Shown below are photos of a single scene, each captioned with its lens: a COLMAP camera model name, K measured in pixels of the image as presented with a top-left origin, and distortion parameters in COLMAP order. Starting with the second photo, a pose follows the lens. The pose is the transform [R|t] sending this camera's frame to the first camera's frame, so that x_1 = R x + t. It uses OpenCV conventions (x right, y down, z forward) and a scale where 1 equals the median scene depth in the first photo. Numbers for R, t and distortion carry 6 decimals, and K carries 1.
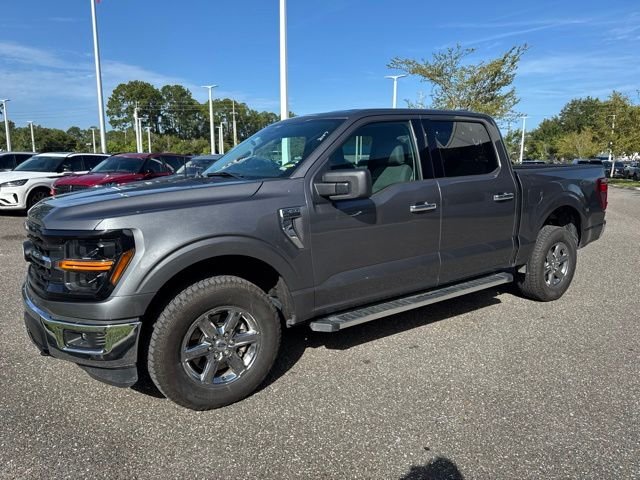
lens RADIAL K [[449.5, 0, 320.0], [0, 449.5, 240.0], [0, 0, 1]] dist [0.045009, -0.054657]
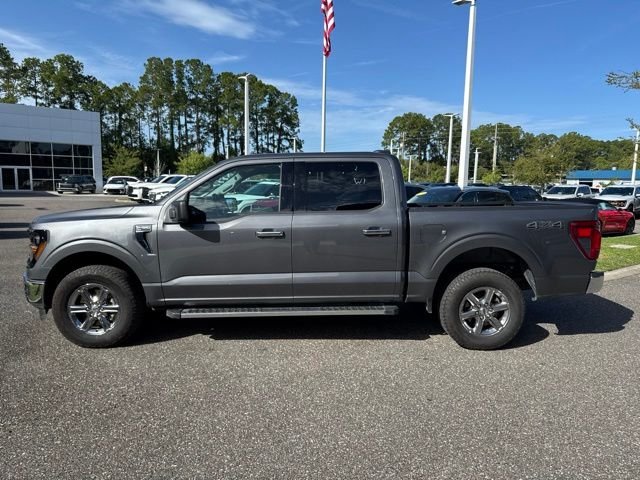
lens RADIAL K [[446.6, 0, 321.0], [0, 446.6, 241.0], [0, 0, 1]] dist [0.059755, -0.085863]
pose [[0.838822, 0.080240, -0.538460, 0.776973], [-0.108119, 0.993930, -0.020317, -0.034542], [0.533561, 0.075260, 0.842406, 0.048025]]
